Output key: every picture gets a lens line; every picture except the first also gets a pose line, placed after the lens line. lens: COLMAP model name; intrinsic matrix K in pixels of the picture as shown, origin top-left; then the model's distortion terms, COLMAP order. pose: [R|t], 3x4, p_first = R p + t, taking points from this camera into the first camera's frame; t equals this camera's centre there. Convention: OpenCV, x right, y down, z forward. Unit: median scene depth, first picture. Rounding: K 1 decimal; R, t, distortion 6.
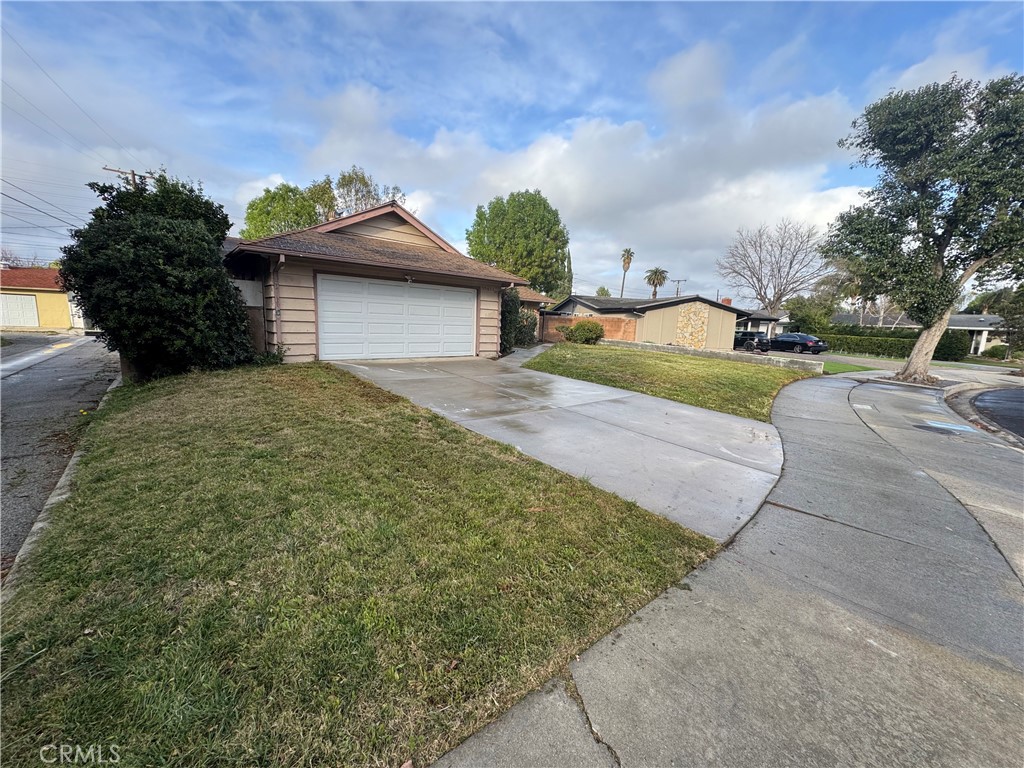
lens RADIAL K [[403.3, 0, 512.4], [0, 403.3, 380.5], [0, 0, 1]] dist [-0.002386, 0.000423]
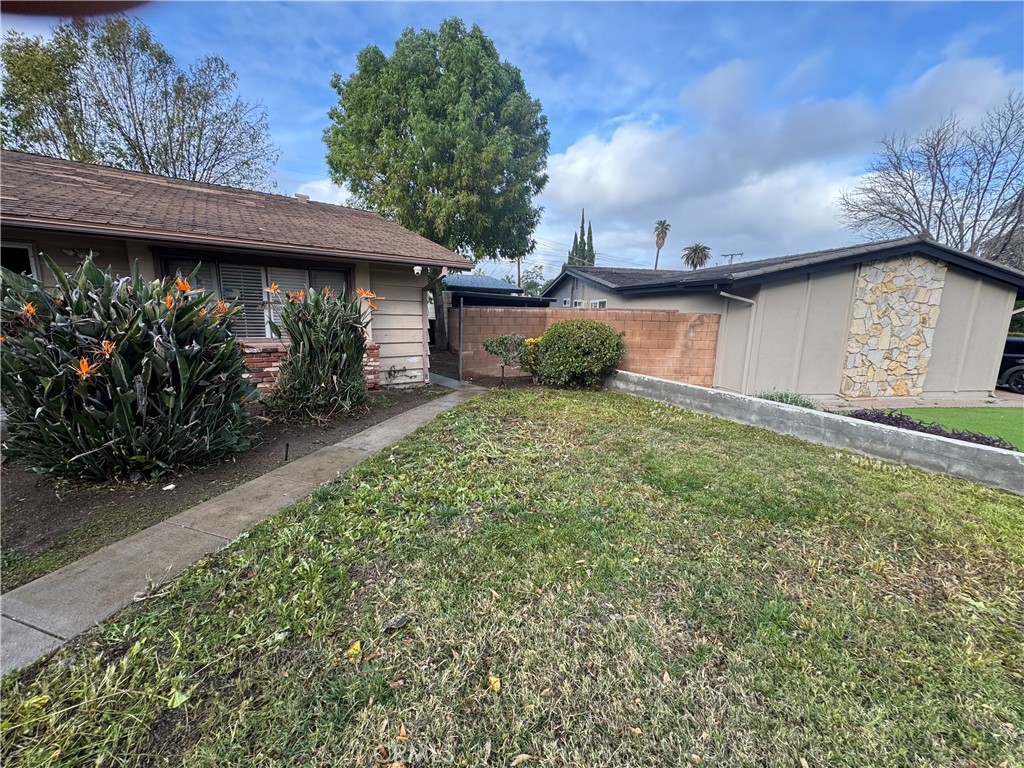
lens RADIAL K [[403.3, 0, 509.8], [0, 403.3, 384.4], [0, 0, 1]] dist [-0.002386, 0.000423]
pose [[0.997371, -0.003296, -0.072389, 0.140696], [0.005969, 0.999307, 0.036751, -0.098463], [0.072218, -0.037086, 0.996699, 0.598832]]
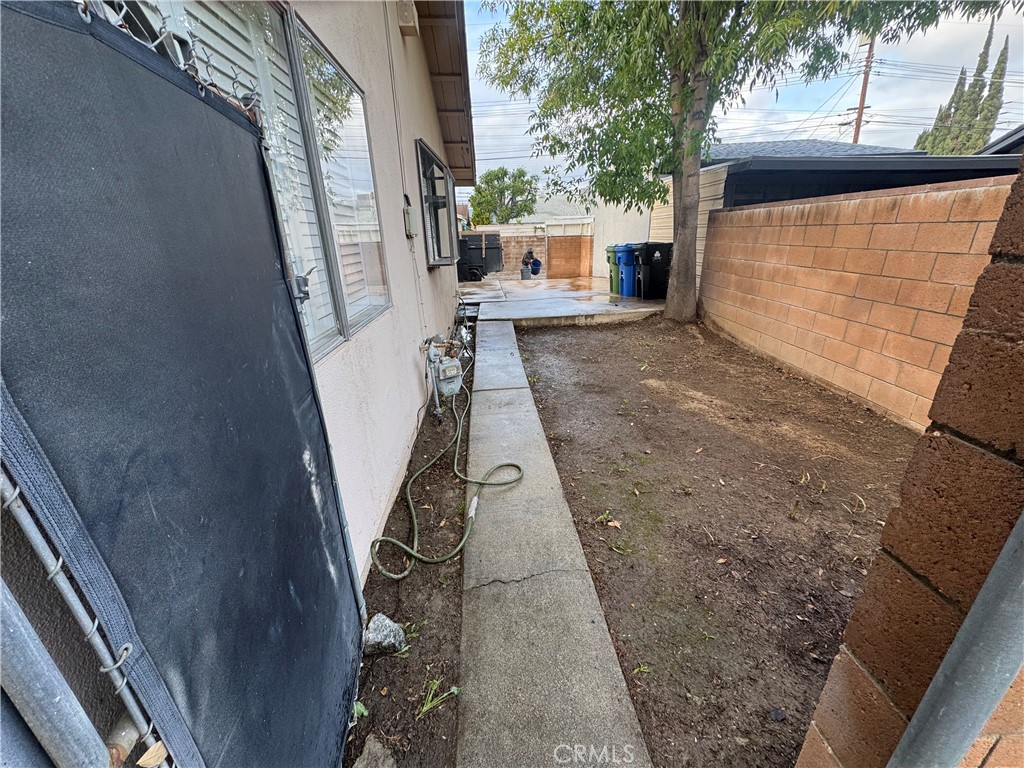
lens RADIAL K [[403.3, 0, 508.3], [0, 403.3, 382.7], [0, 0, 1]] dist [-0.002386, 0.000423]
pose [[0.793551, 0.149344, -0.589892, 0.069600], [-0.018184, 0.974802, 0.222331, -0.141410], [0.608232, -0.165705, 0.776270, 0.907441]]
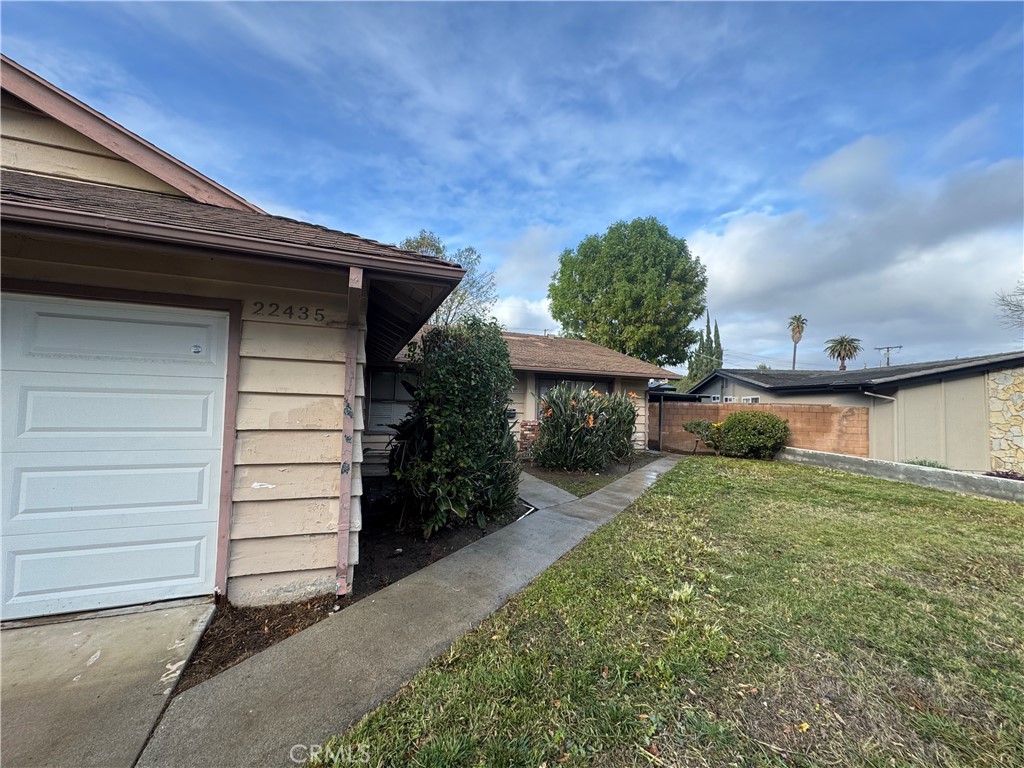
lens RADIAL K [[403.3, 0, 512.0], [0, 403.3, 385.4], [0, 0, 1]] dist [-0.002386, 0.000423]
pose [[0.941518, -0.028595, -0.335749, 0.068607], [-0.037615, 0.981246, -0.189053, -0.067924], [0.334858, 0.190626, 0.922785, 0.395052]]
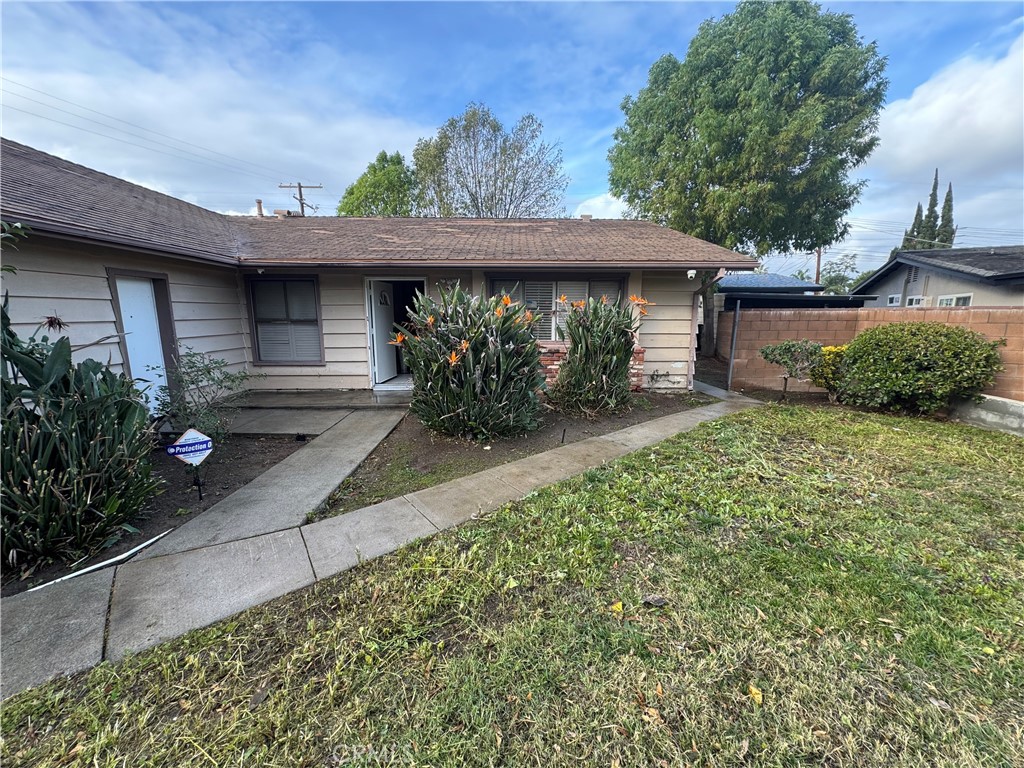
lens RADIAL K [[403.3, 0, 511.6], [0, 403.3, 386.4], [0, 0, 1]] dist [-0.002386, 0.000423]
pose [[0.775006, 0.073319, -0.627687, 0.139783], [-0.058220, 0.997307, 0.044610, -0.096850], [0.629267, 0.001971, 0.777187, 0.587465]]
